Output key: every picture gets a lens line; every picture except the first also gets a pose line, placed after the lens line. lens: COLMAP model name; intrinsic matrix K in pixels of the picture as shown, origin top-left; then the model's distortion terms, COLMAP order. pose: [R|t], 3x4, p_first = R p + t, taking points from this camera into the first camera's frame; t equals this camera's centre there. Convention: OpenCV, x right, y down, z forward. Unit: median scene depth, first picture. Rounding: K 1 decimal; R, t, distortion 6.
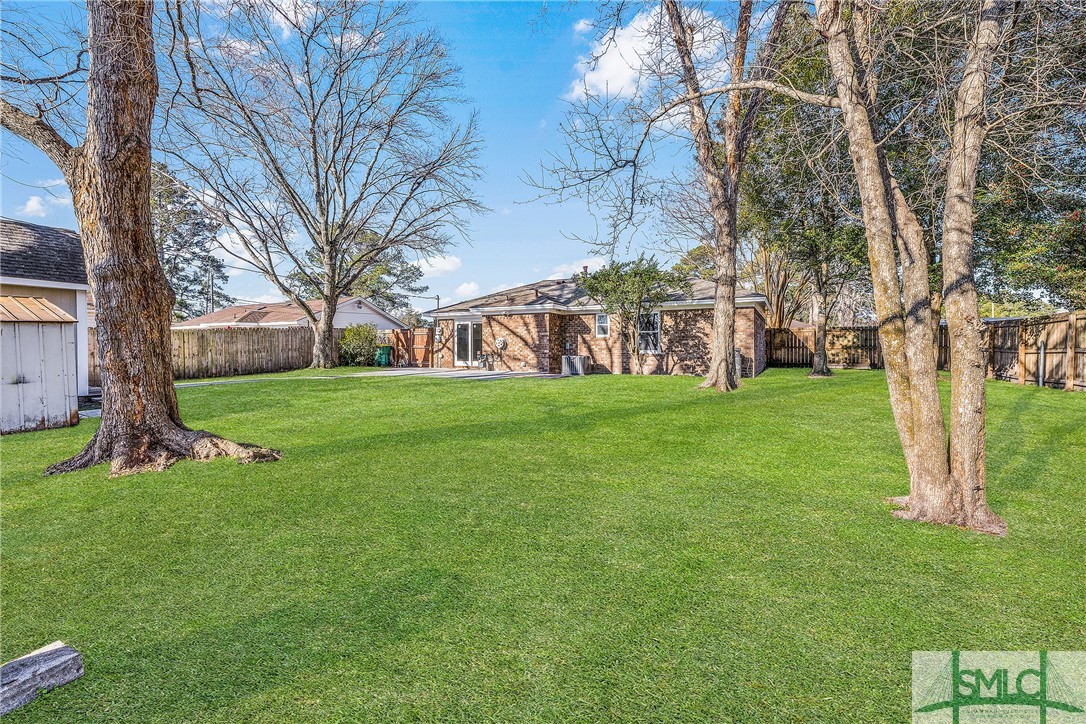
lens RADIAL K [[459.6, 0, 551.5], [0, 459.6, 359.4], [0, 0, 1]] dist [-0.005139, 0.000528]
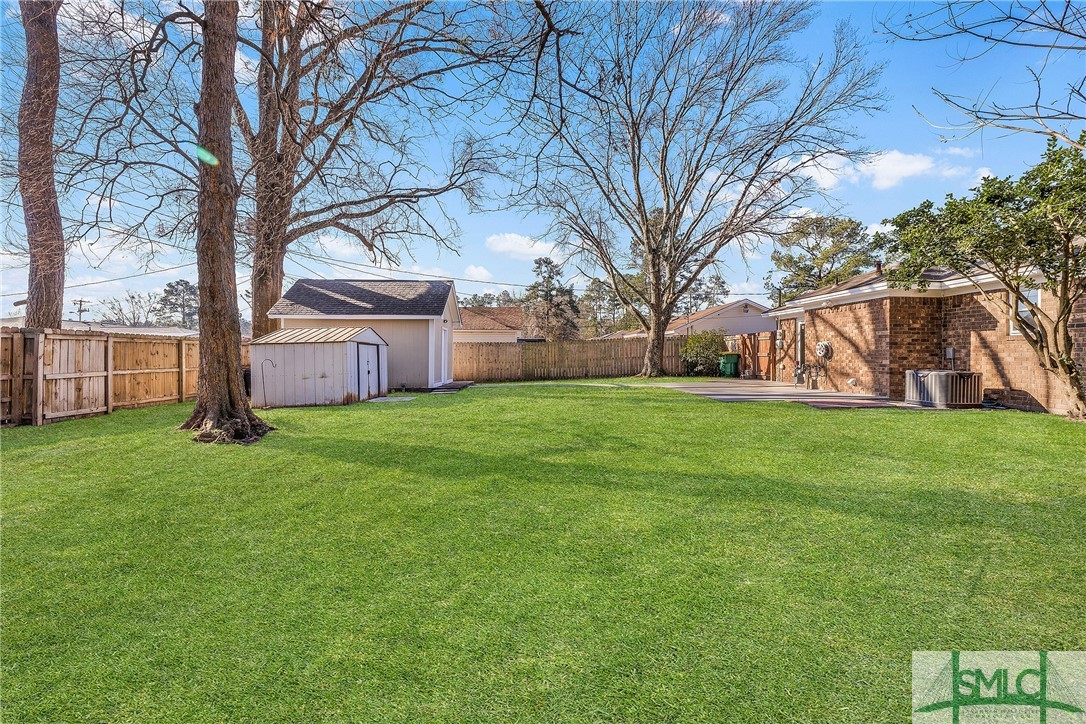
lens RADIAL K [[459.6, 0, 536.5], [0, 459.6, 359.9], [0, 0, 1]] dist [-0.005139, 0.000528]
pose [[0.492789, 0.007690, -0.870115, 0.267708], [-0.020137, 0.999794, -0.002568, -0.009532], [0.869916, 0.018787, 0.492842, 0.296015]]
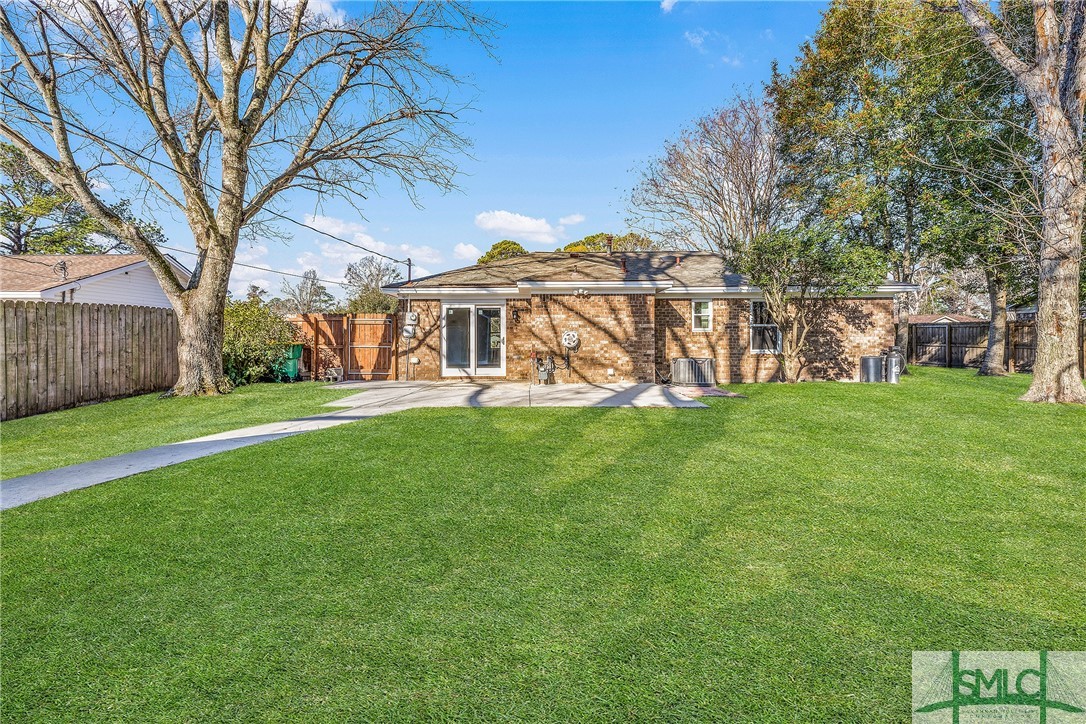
lens RADIAL K [[459.6, 0, 537.9], [0, 459.6, 348.2], [0, 0, 1]] dist [-0.005139, 0.000528]
pose [[0.881870, -0.007373, 0.471435, -0.443386], [0.013492, 0.999863, -0.009599, -0.017826], [-0.471300, 0.014826, 0.881849, 0.462272]]
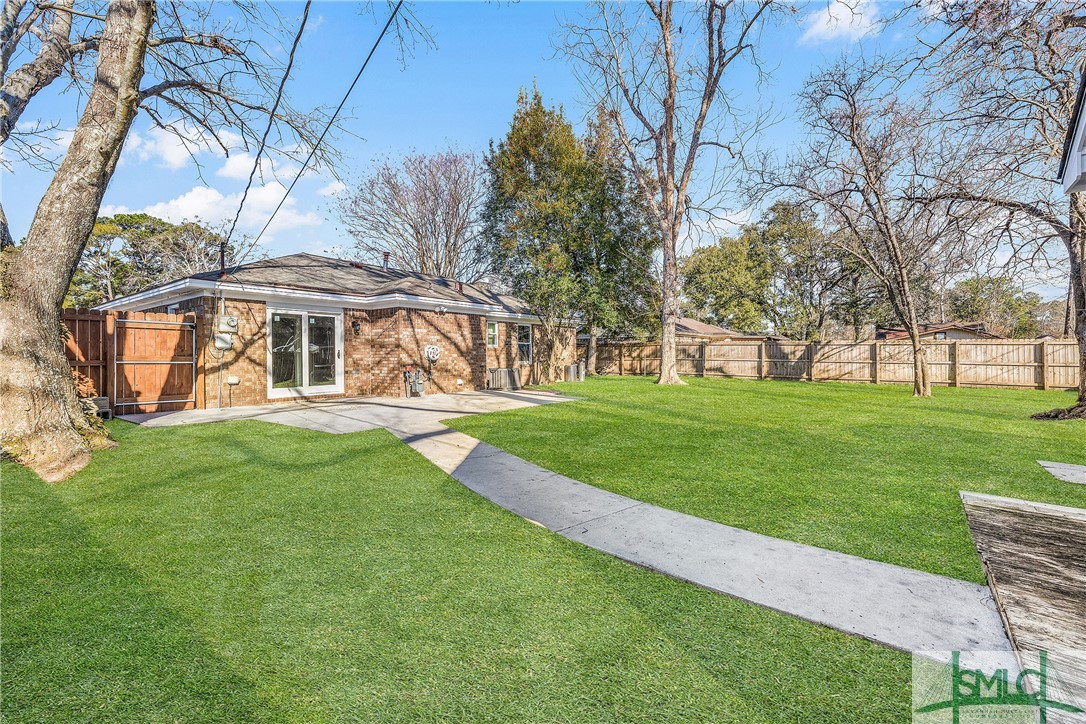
lens RADIAL K [[459.6, 0, 544.5], [0, 459.6, 356.5], [0, 0, 1]] dist [-0.005139, 0.000528]
pose [[0.144031, -0.000096, 0.989573, -0.741518], [0.030947, 0.999511, -0.004408, -0.021476], [-0.989089, 0.031260, 0.143964, 0.737484]]
